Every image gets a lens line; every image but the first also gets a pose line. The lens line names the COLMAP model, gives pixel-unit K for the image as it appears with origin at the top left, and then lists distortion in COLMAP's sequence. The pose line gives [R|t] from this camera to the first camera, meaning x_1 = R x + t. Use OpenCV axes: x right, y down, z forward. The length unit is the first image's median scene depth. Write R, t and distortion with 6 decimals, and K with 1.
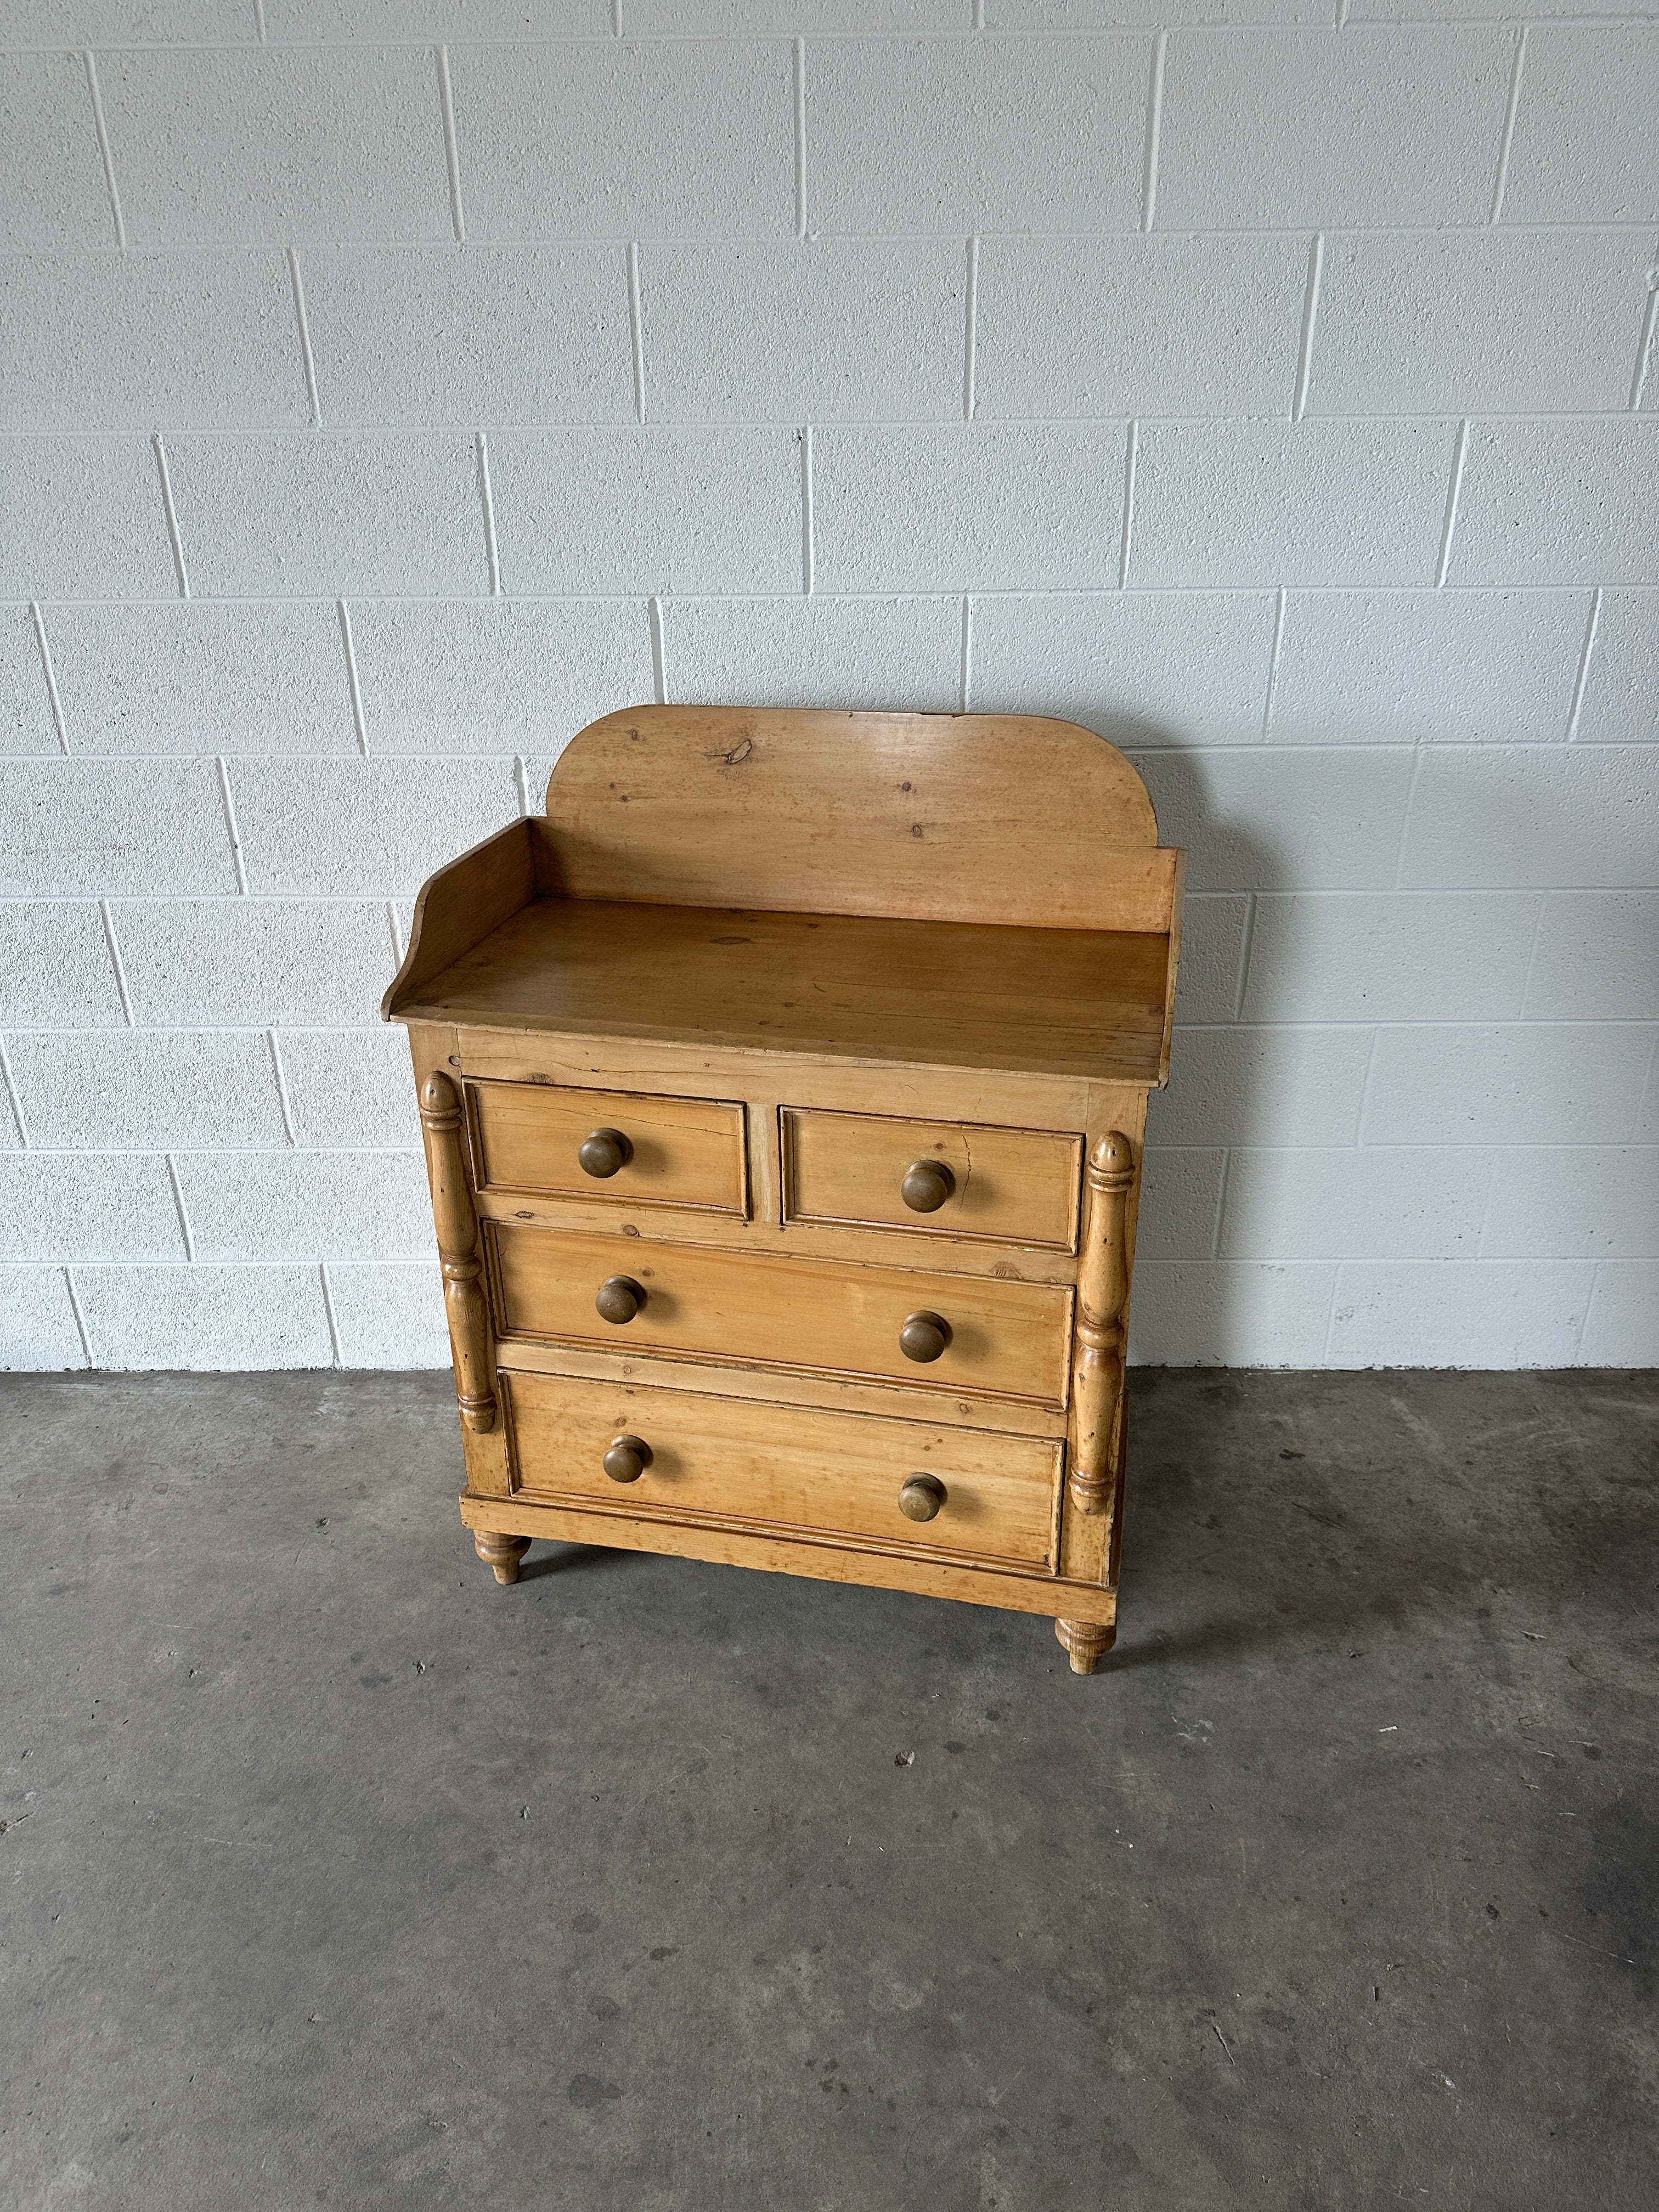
lens RADIAL K [[1557.8, 0, 827.3], [0, 1557.8, 1095.7], [0, 0, 1]] dist [0.007296, -0.013505]
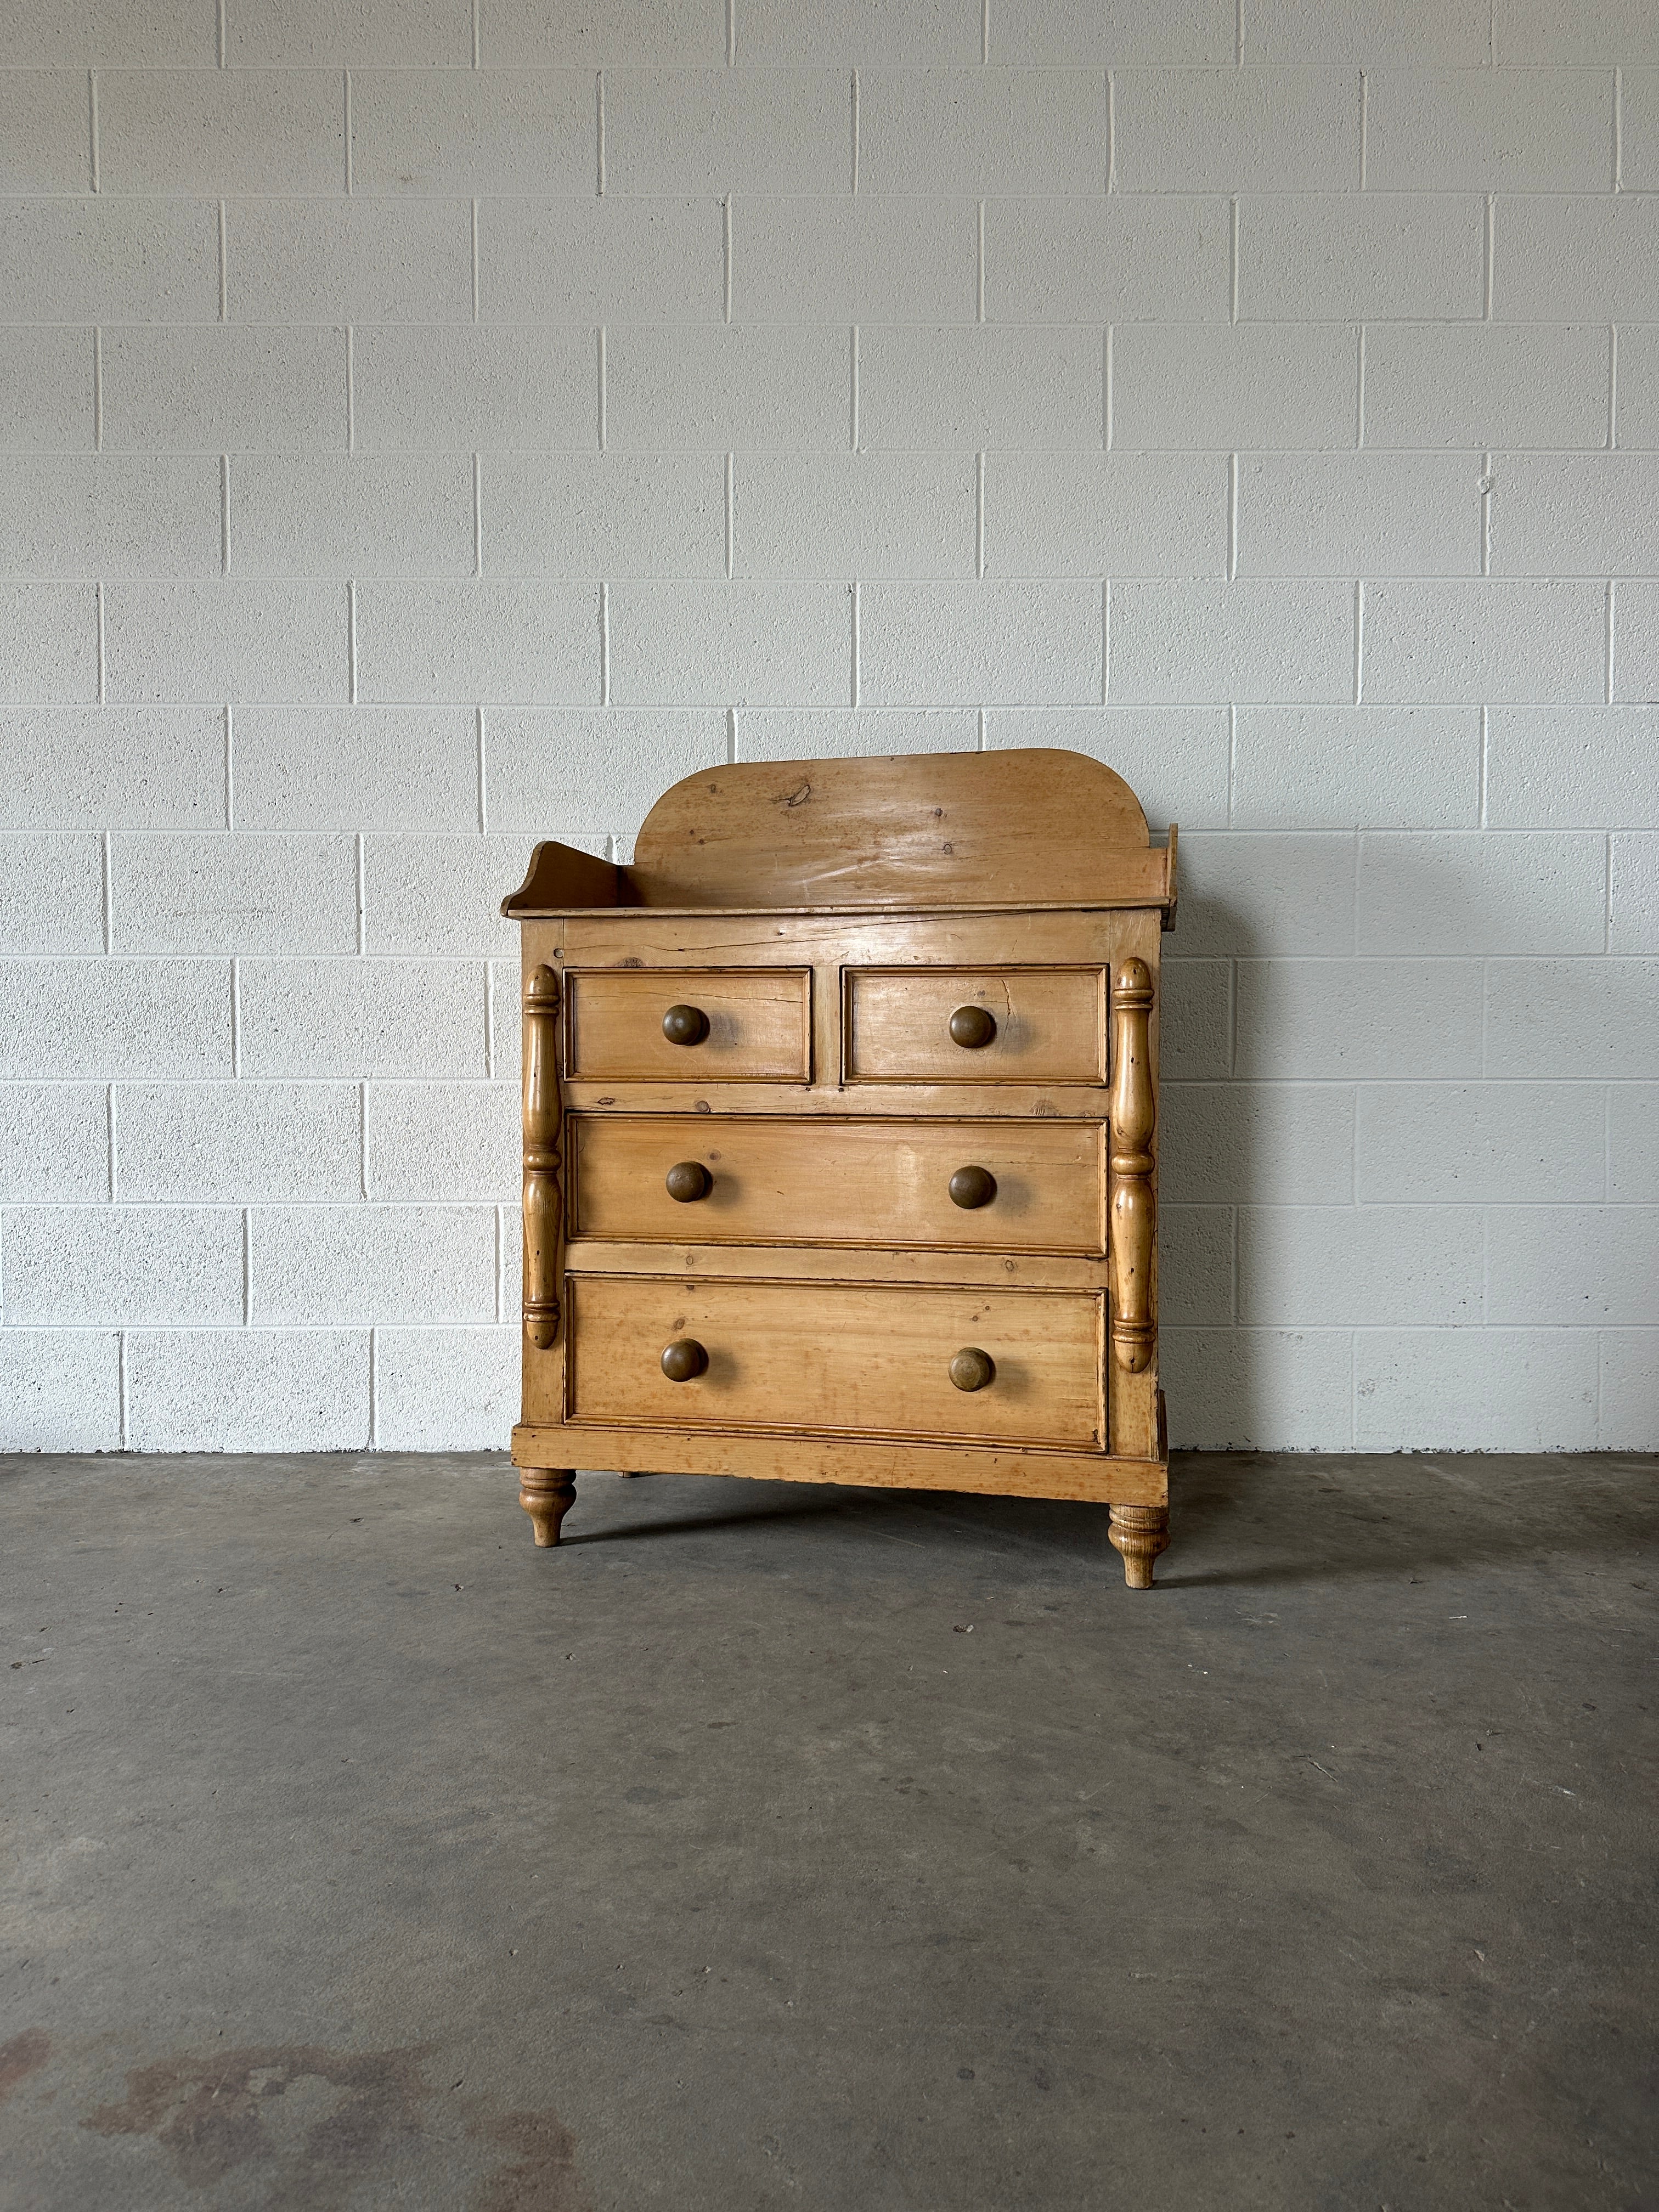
lens RADIAL K [[1553.2, 0, 831.9], [0, 1553.2, 1104.9], [0, 0, 1]] dist [0.033485, -0.051976]
pose [[0.999836, 0.010690, 0.014635, -0.048582], [-0.003863, 0.914661, -0.404202, 0.508001], [-0.017707, 0.404079, 0.914552, -0.013369]]
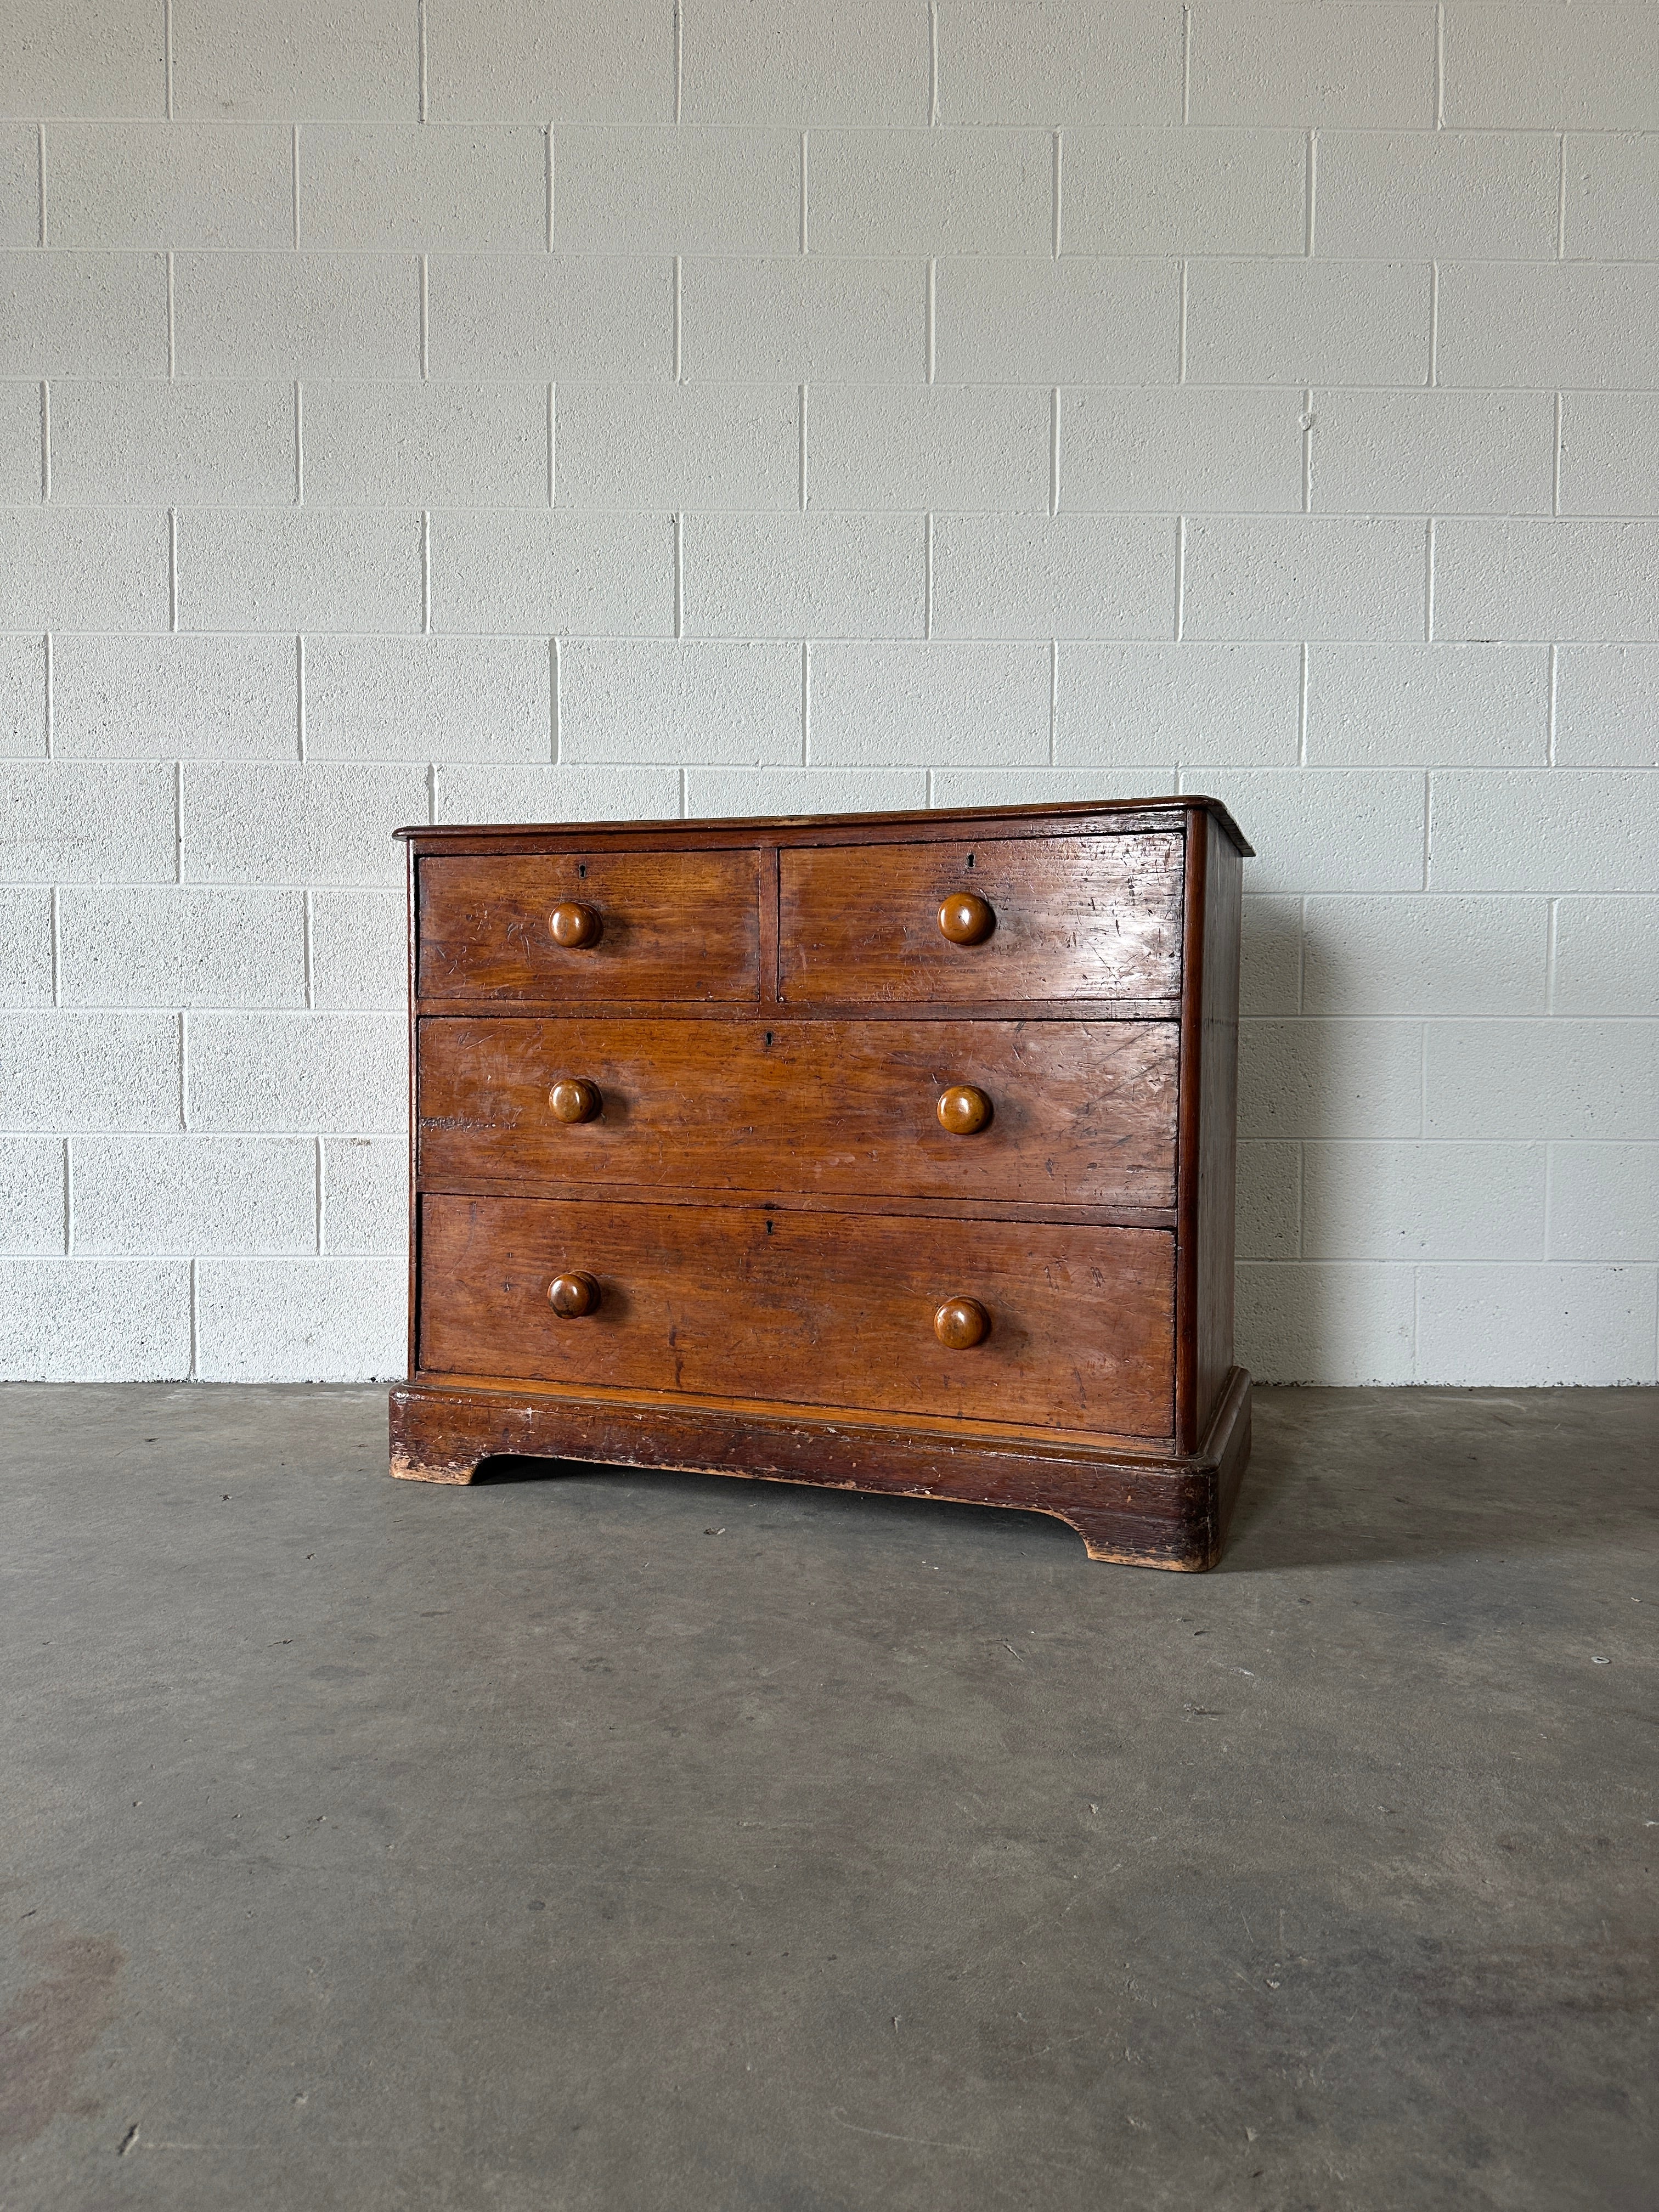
lens RADIAL K [[1560.6, 0, 835.0], [0, 1560.6, 1110.3], [0, 0, 1]] dist [0.009925, -0.018518]
pose [[0.999606, 0.015415, 0.023443, 0.096252], [-0.004851, 0.917913, -0.396752, 0.556977], [-0.027634, 0.396482, 0.917627, -0.001133]]
